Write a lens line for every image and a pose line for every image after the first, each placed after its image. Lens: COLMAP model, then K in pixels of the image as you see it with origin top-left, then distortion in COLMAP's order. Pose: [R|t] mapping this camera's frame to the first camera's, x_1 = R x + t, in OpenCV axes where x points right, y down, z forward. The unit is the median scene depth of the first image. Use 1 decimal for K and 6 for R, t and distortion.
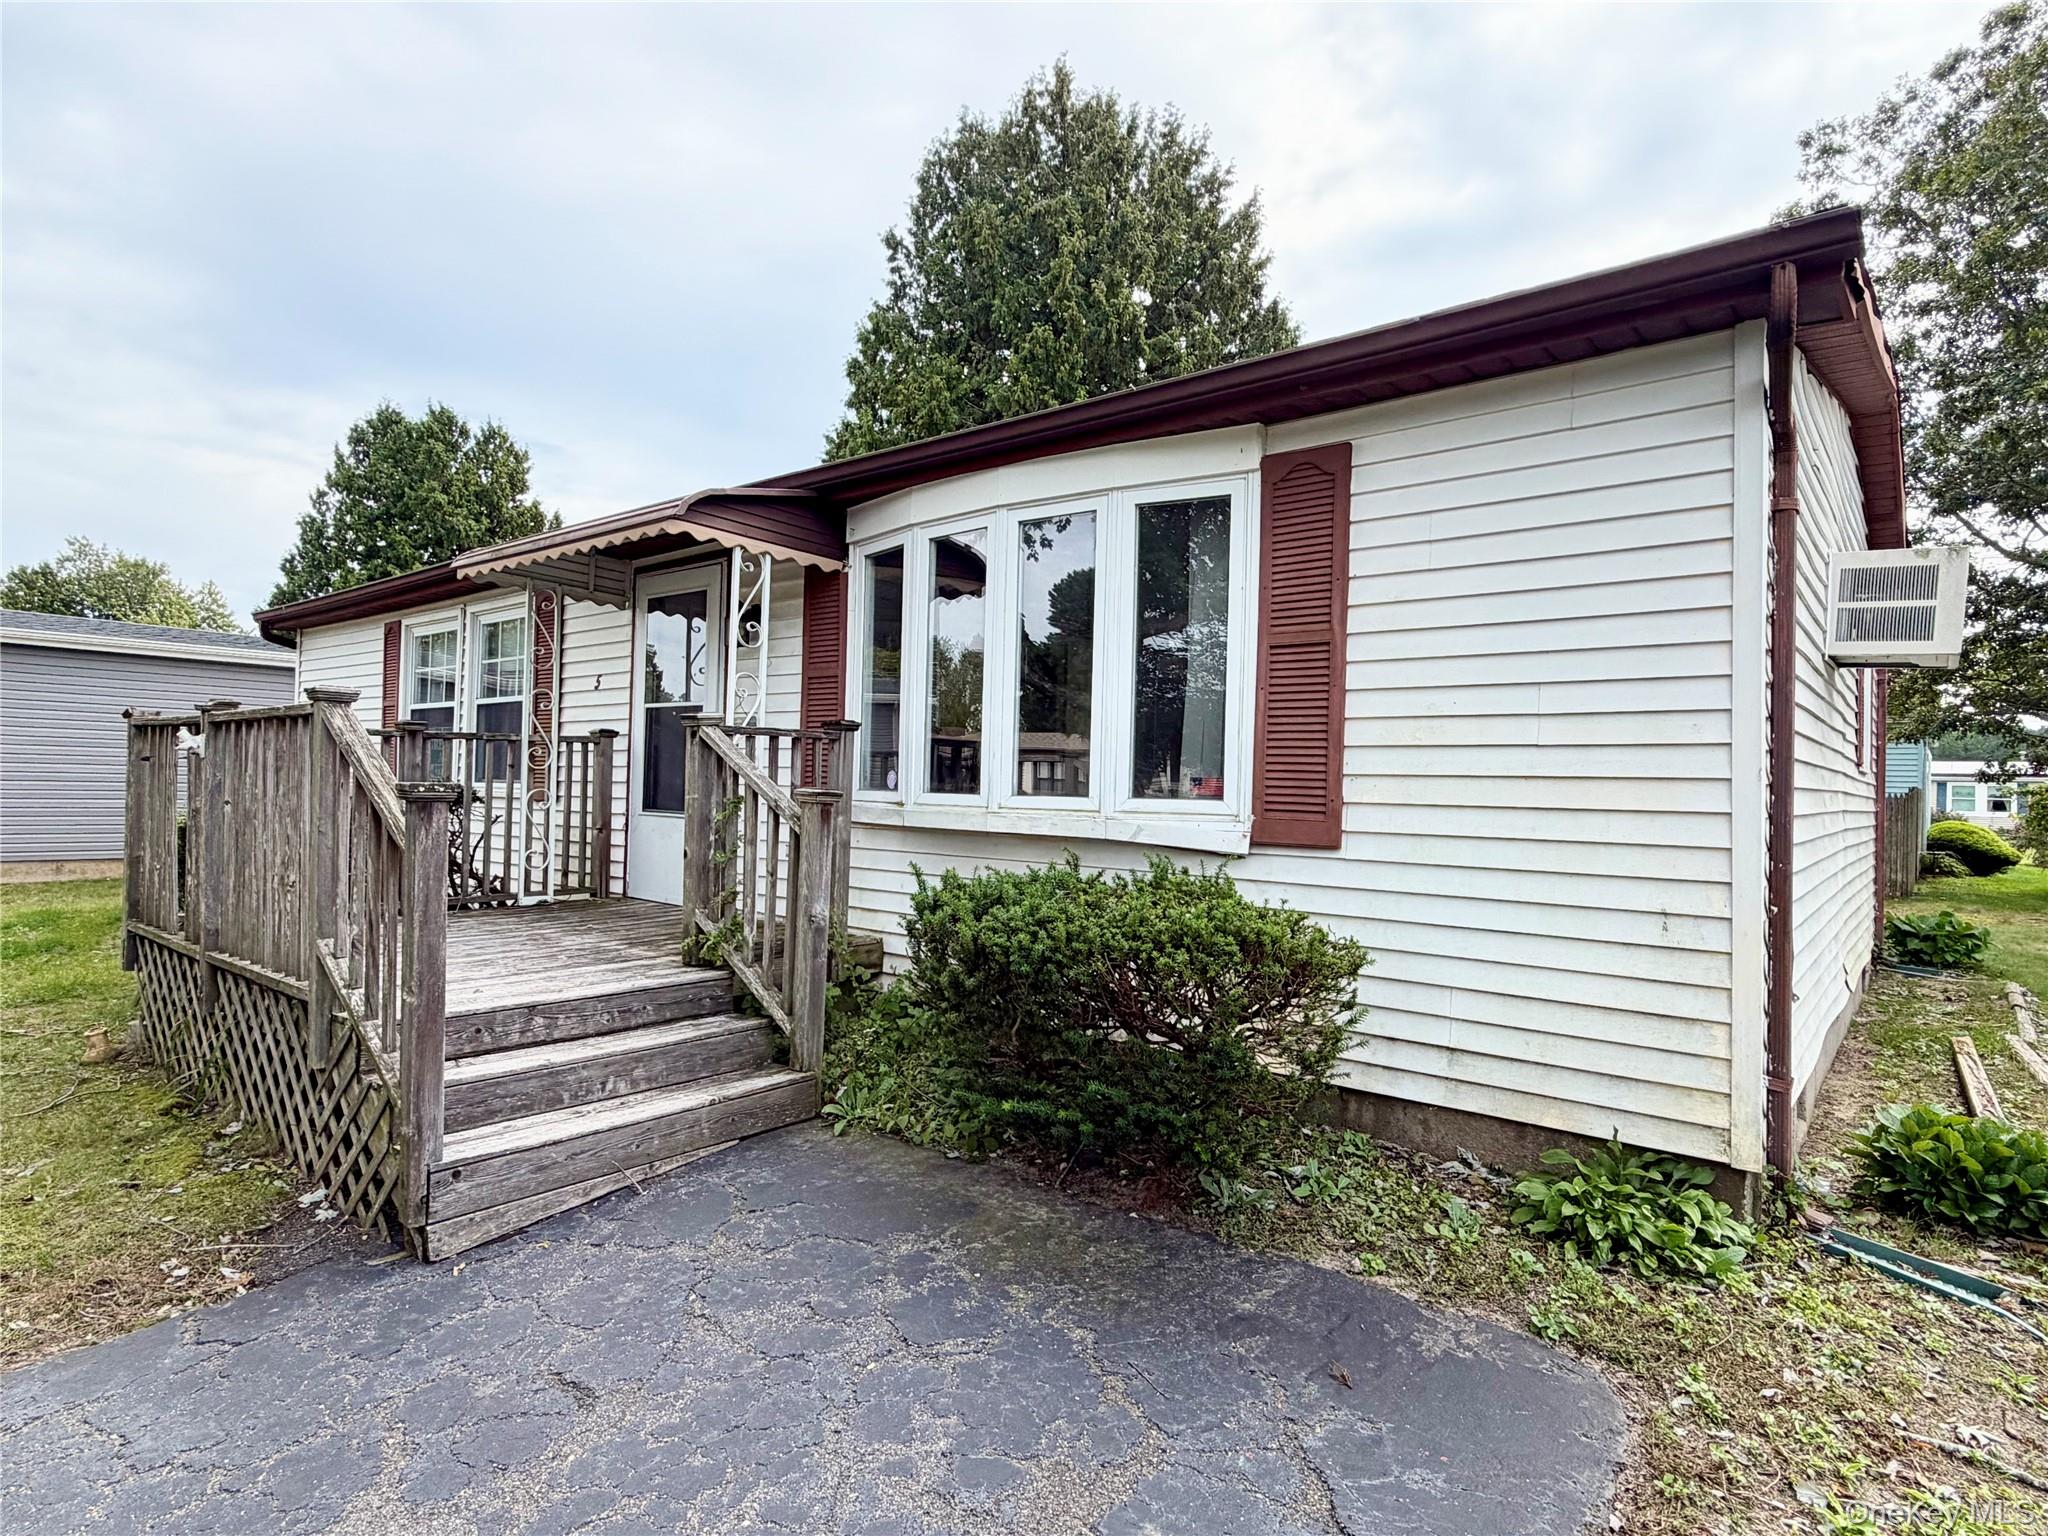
lens RADIAL K [[1121.7, 0, 1024.0], [0, 1121.7, 768.0], [0, 0, 1]] dist [-0.026382, 0.018030]
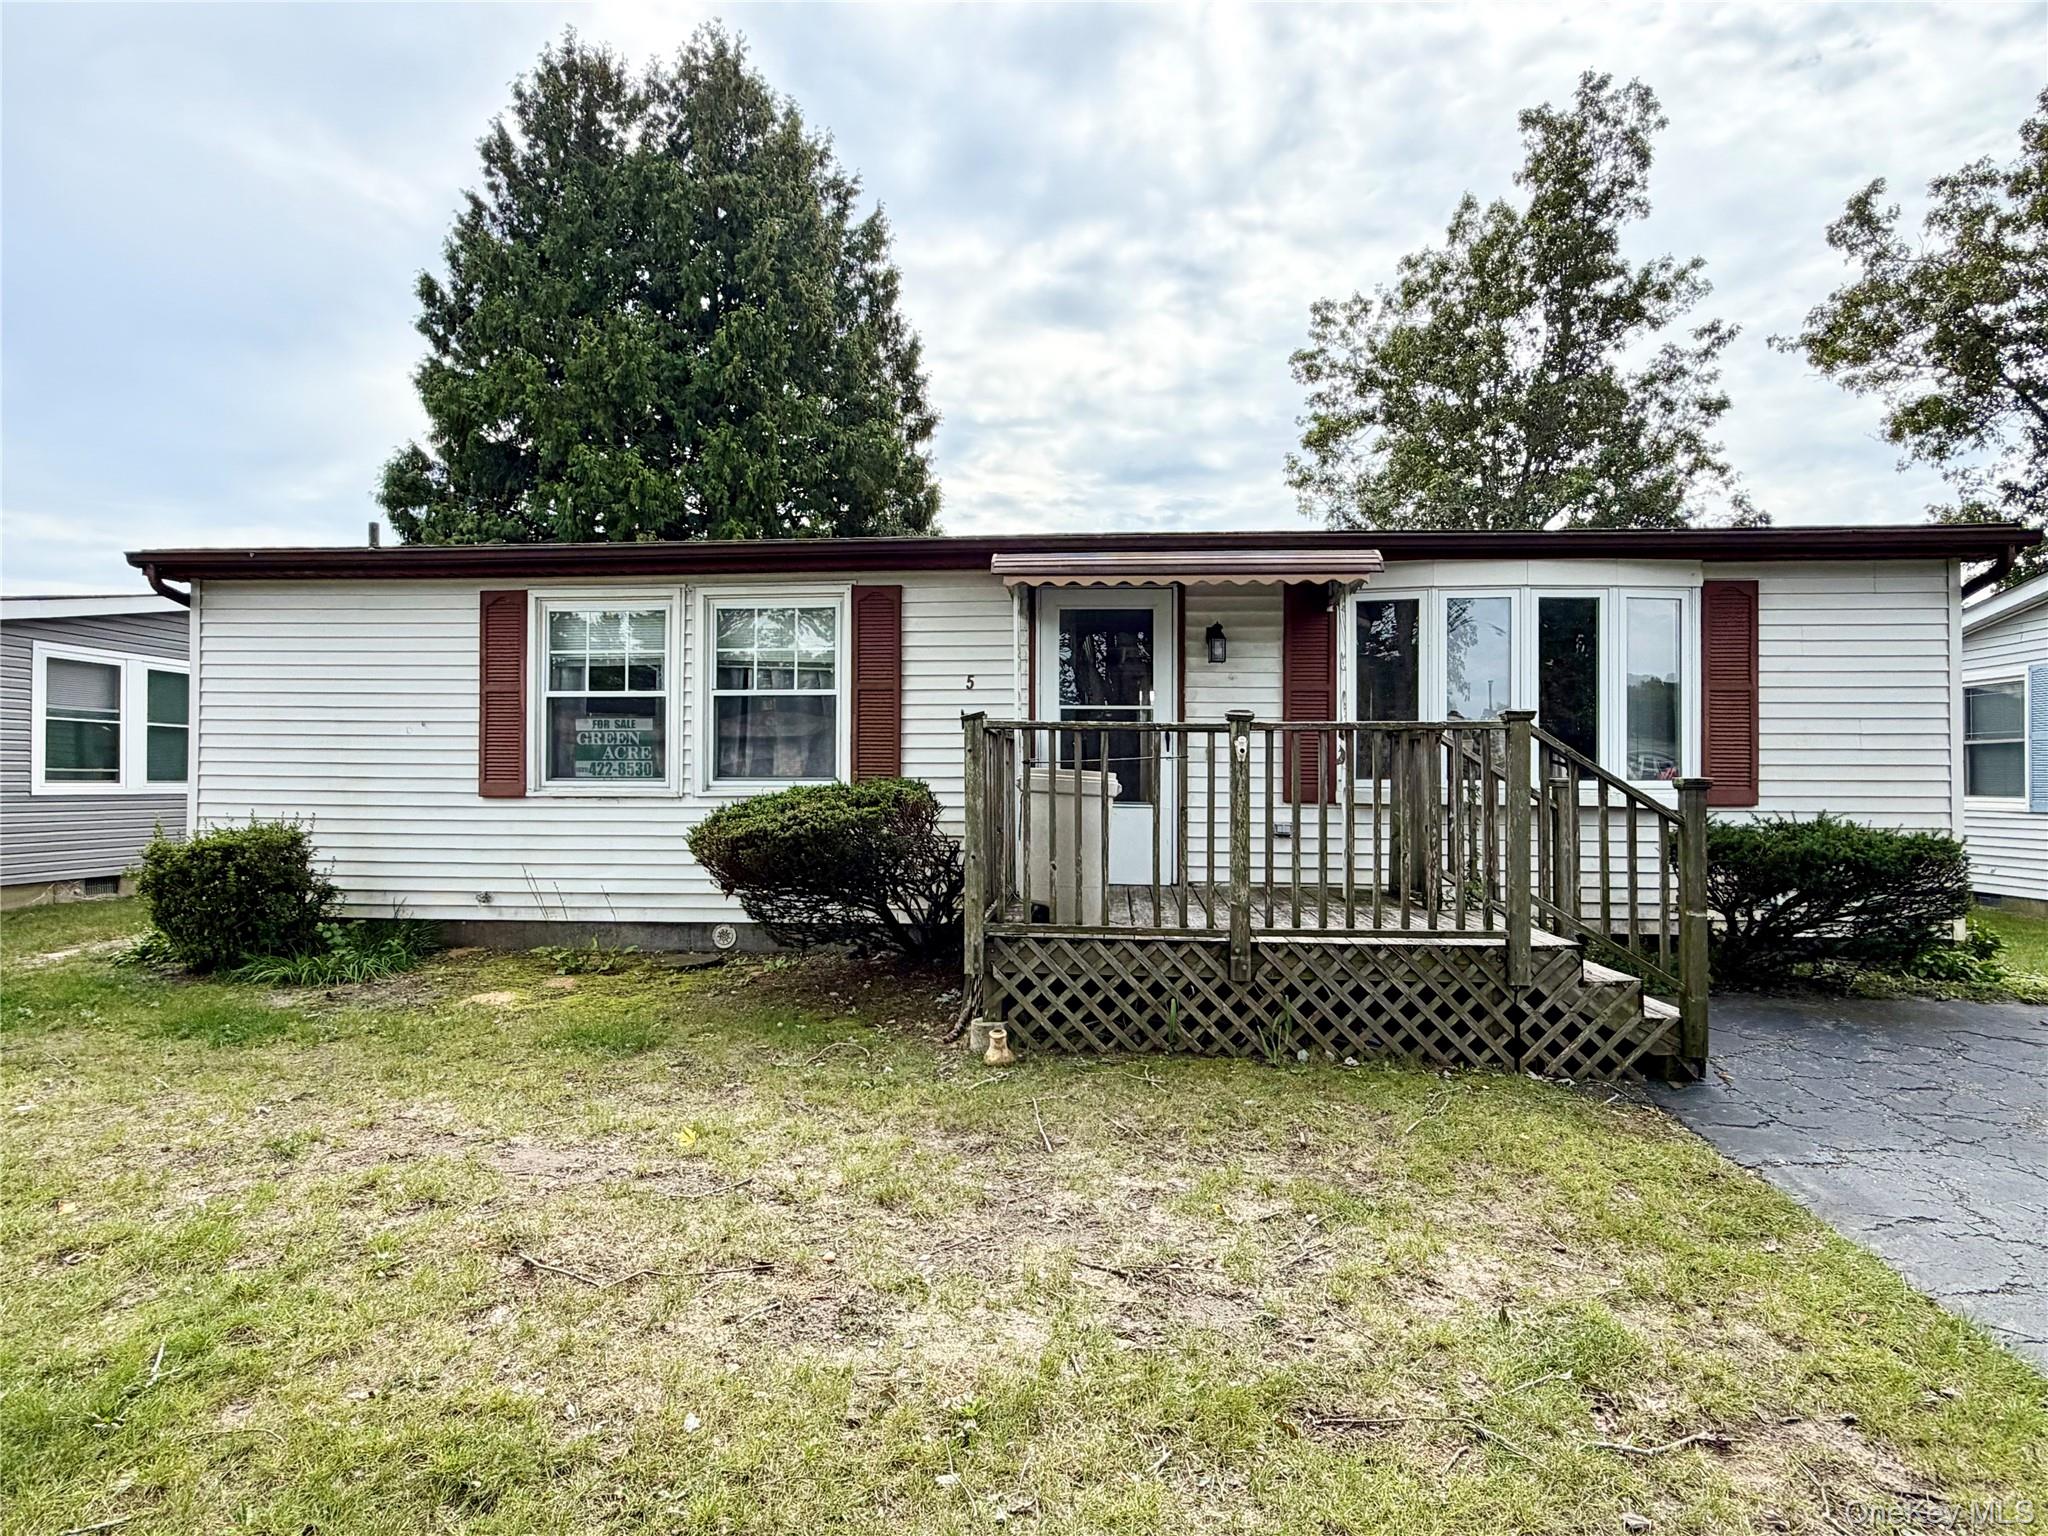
lens RADIAL K [[1173.0, 0, 1024.0], [0, 1173.0, 768.0], [0, 0, 1]] dist [-0.018464, -0.000094]
pose [[0.817540, -0.007521, 0.575823, -0.475191], [0.004362, 0.999967, 0.006867, -0.002582], [-0.575856, -0.003102, 0.817545, 0.044660]]
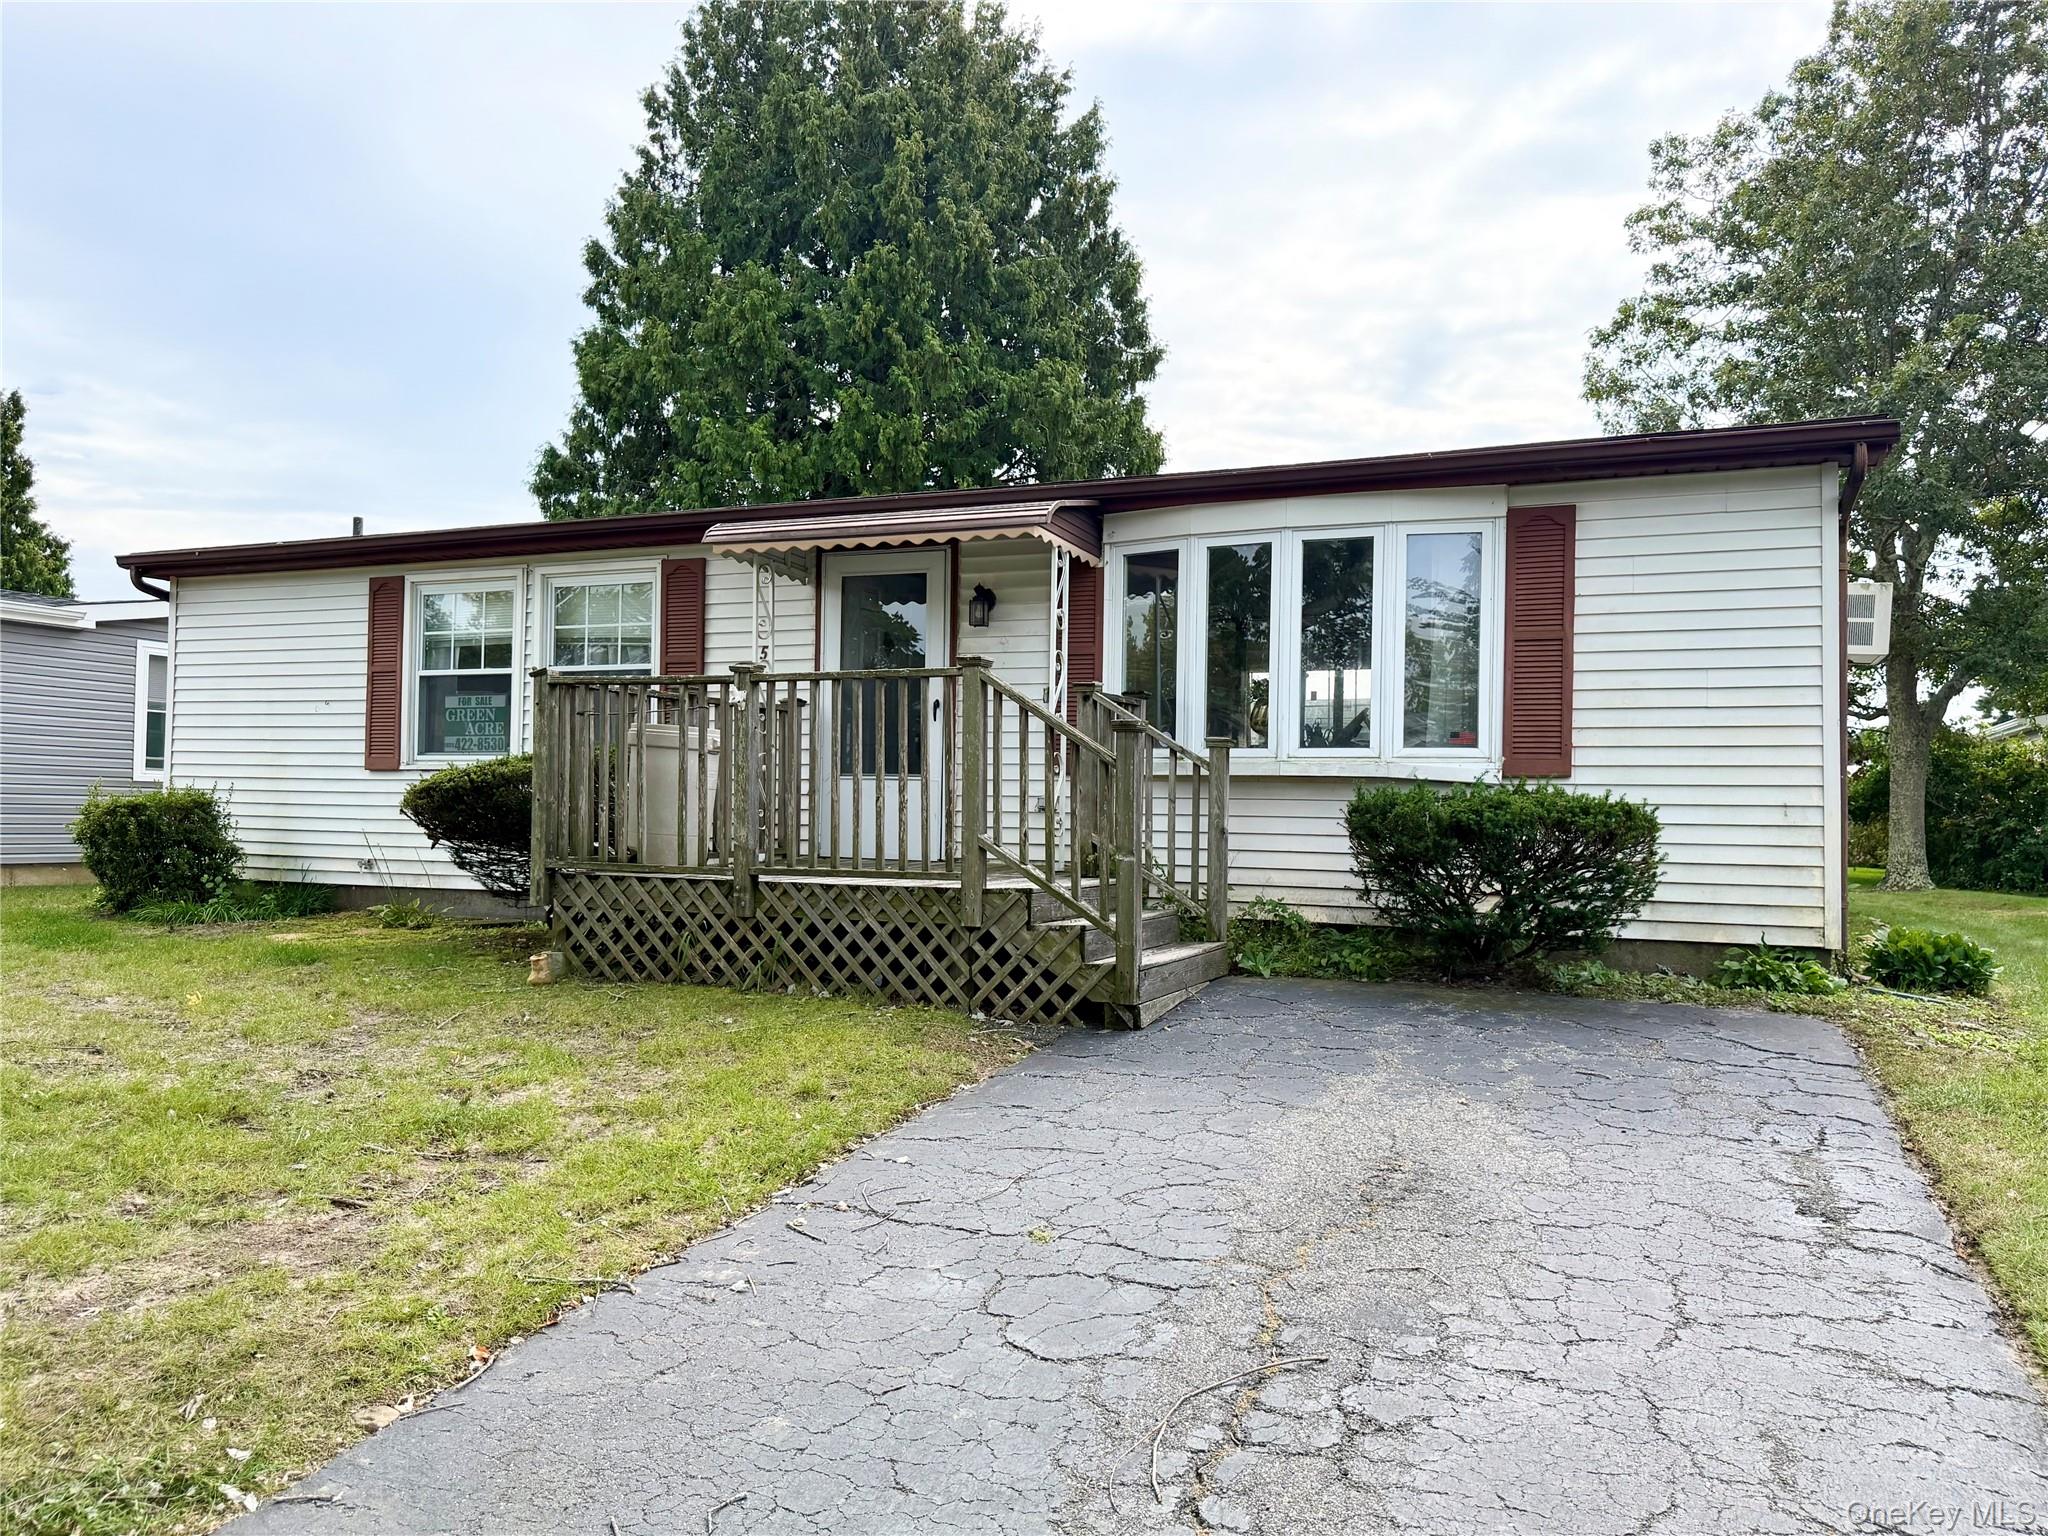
lens RADIAL K [[1531.1, 0, 1070.2], [0, 1531.1, 776.6], [0, 0, 1]] dist [0.083076, -0.167593]
pose [[0.952648, -0.000171, 0.304077, -0.268068], [0.002393, 0.999973, -0.006934, 0.023007], [-0.304067, 0.007333, 0.952622, -0.206697]]
